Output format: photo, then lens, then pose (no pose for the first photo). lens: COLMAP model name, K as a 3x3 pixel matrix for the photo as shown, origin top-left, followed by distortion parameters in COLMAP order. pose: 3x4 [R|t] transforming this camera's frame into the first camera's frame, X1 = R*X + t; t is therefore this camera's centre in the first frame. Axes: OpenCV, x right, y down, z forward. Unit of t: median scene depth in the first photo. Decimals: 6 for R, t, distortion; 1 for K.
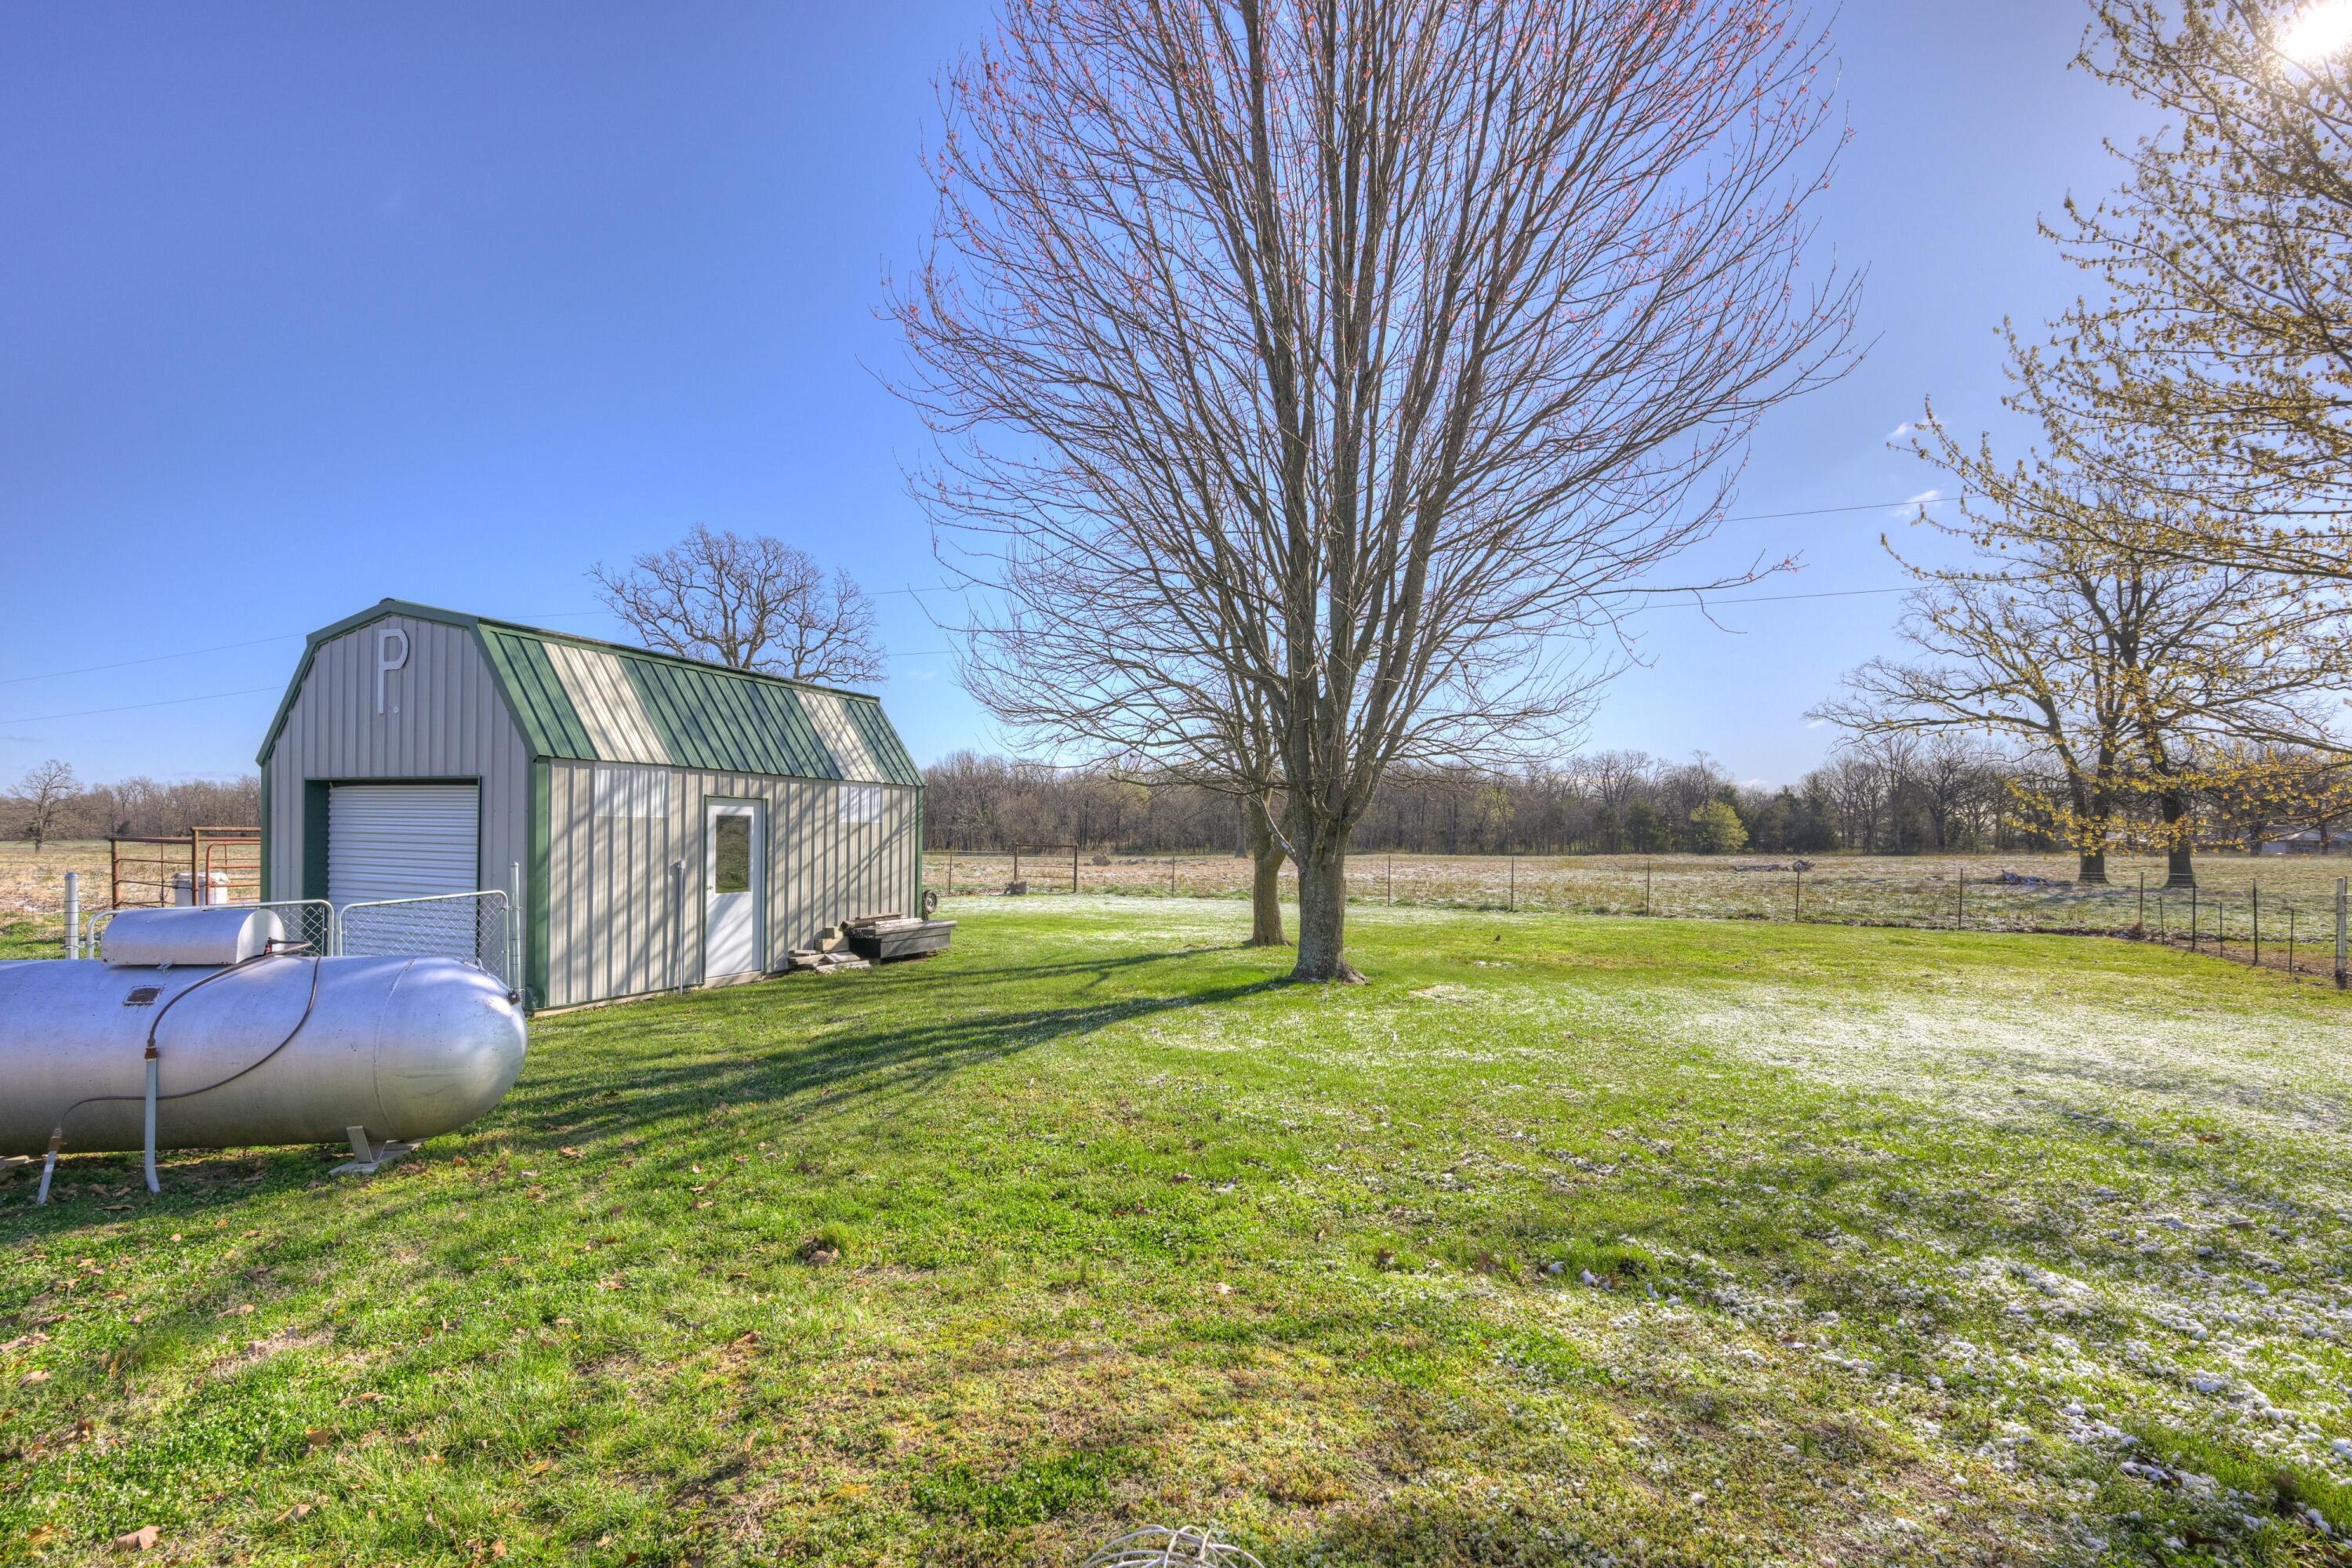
lens RADIAL K [[1085.4, 0, 1174.8], [0, 1085.4, 845.1], [0, 0, 1]] dist [-0.003381, 0.000793]
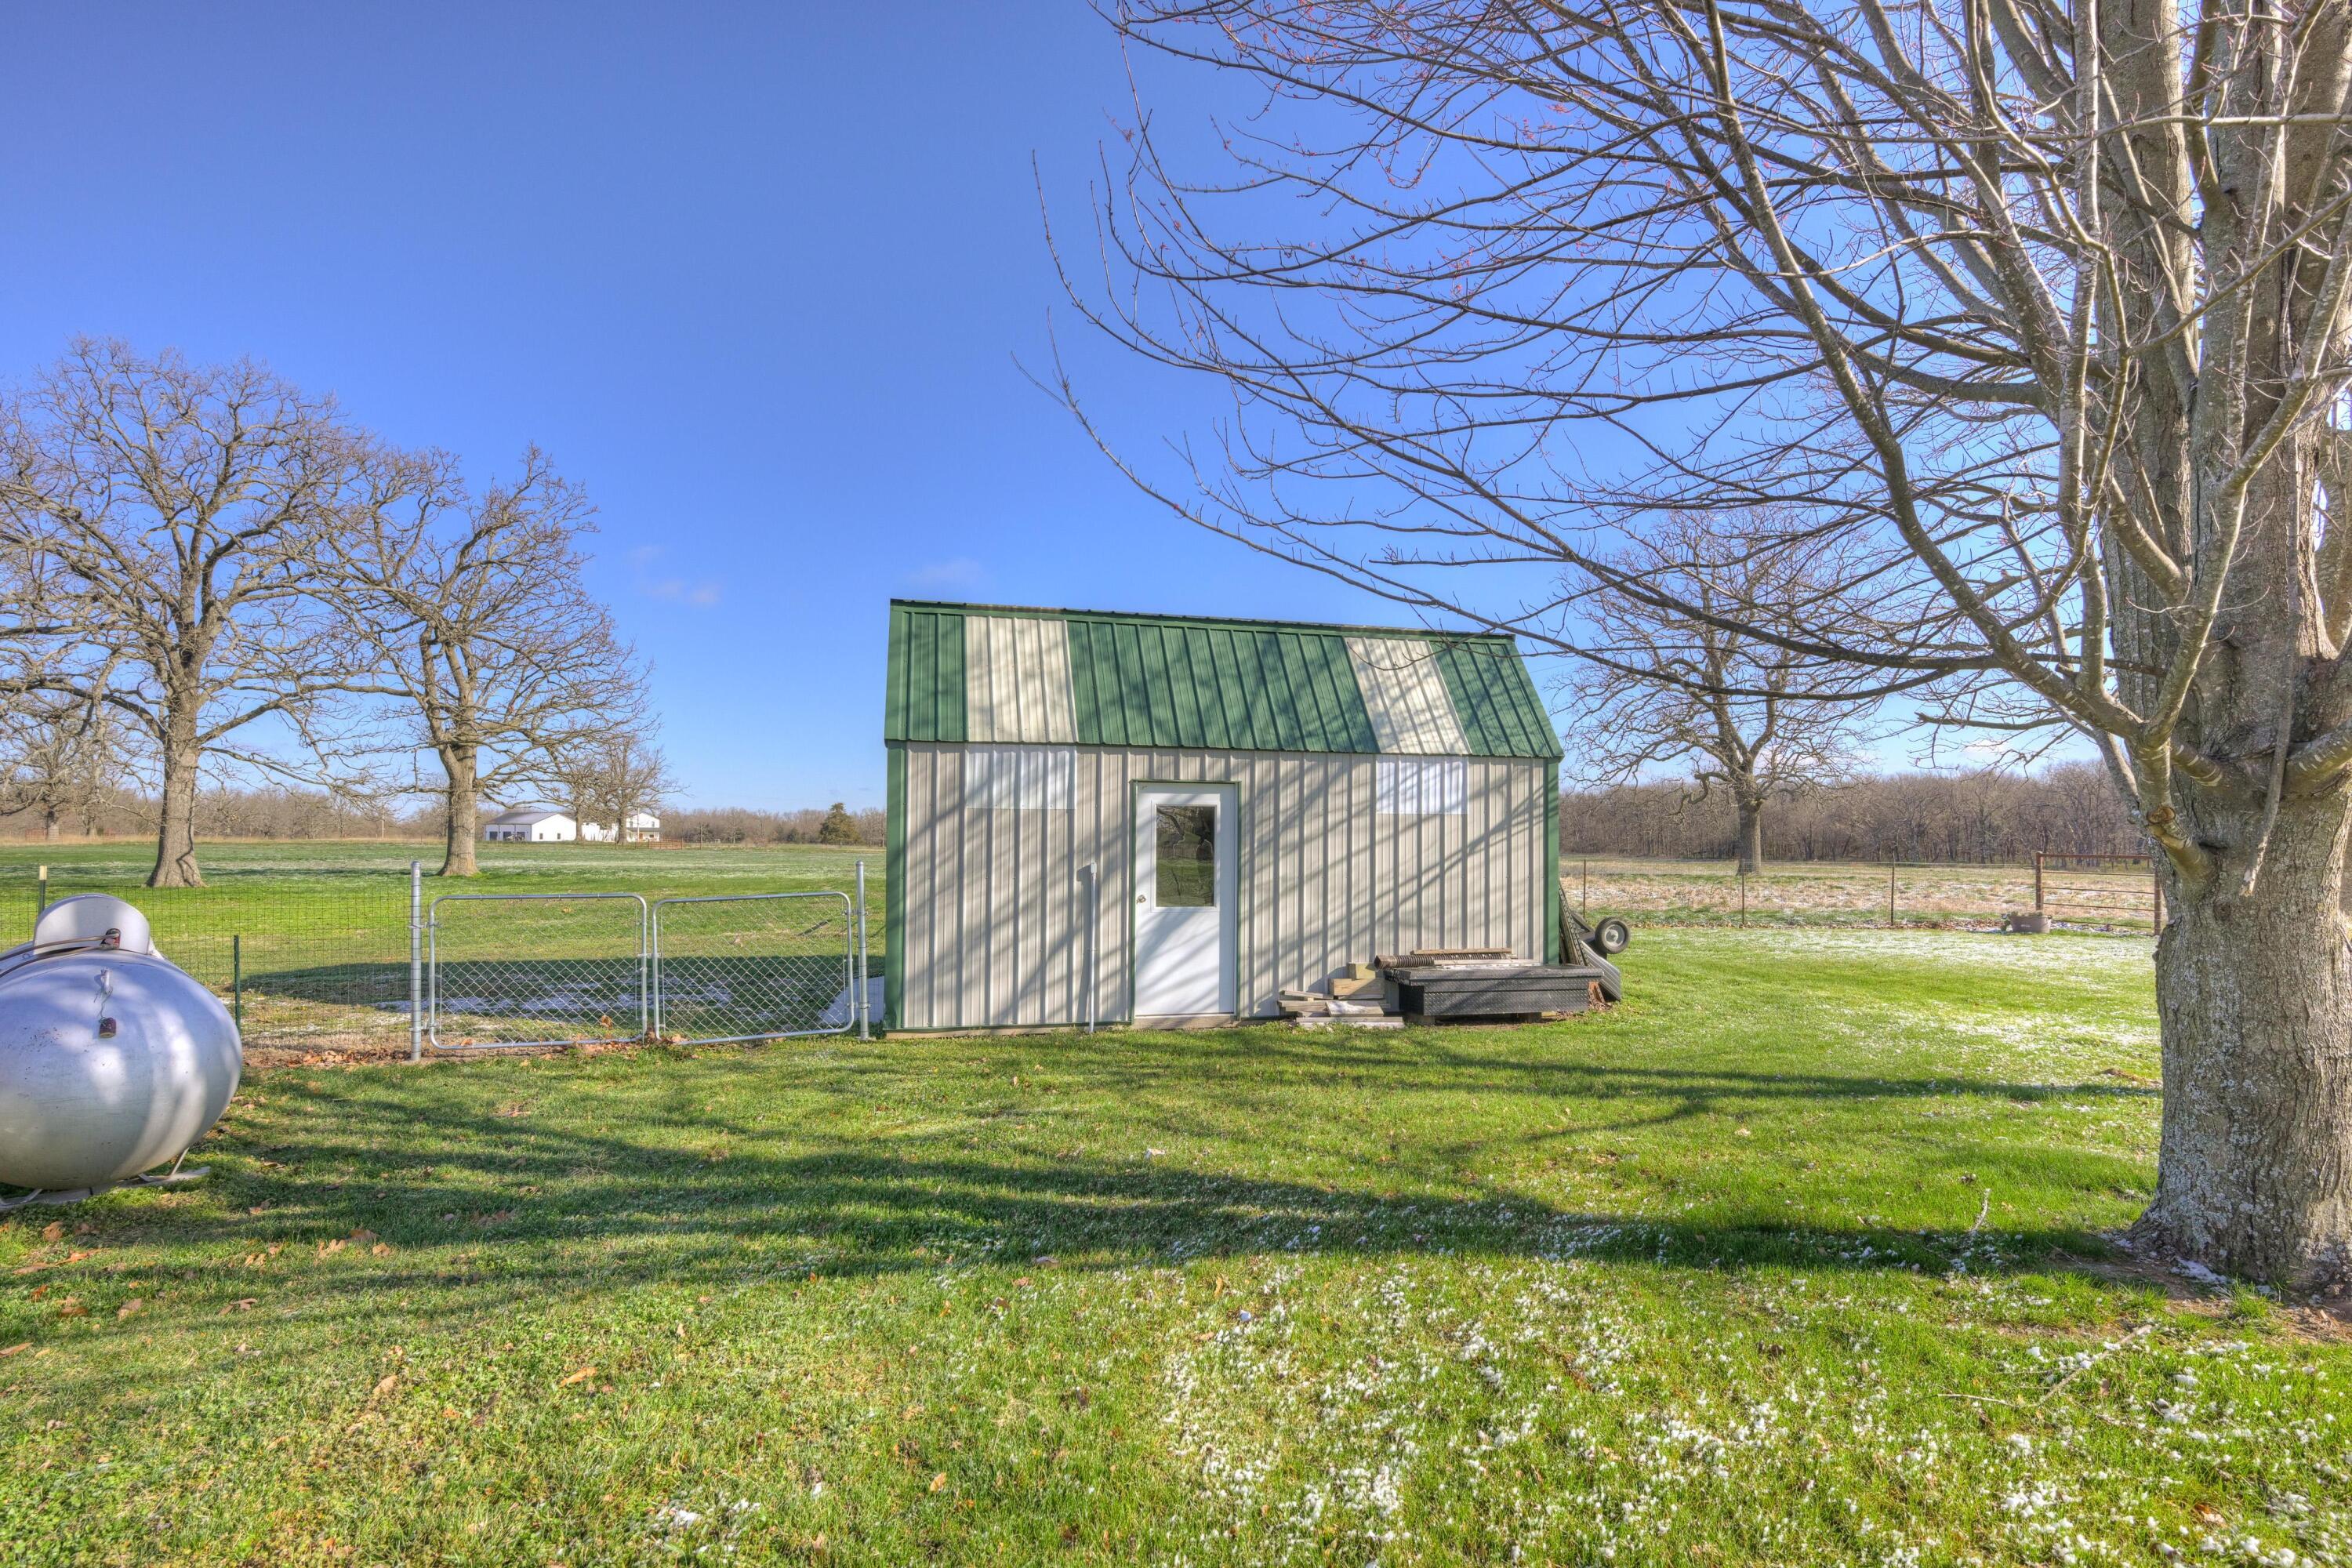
lens RADIAL K [[1085.4, 0, 1174.8], [0, 1085.4, 845.1], [0, 0, 1]] dist [-0.003381, 0.000793]
pose [[0.579873, 0.000763, -0.814707, 0.208821], [-0.008504, 0.999951, -0.005117, 0.003943], [0.814663, 0.009895, 0.579851, 0.553932]]
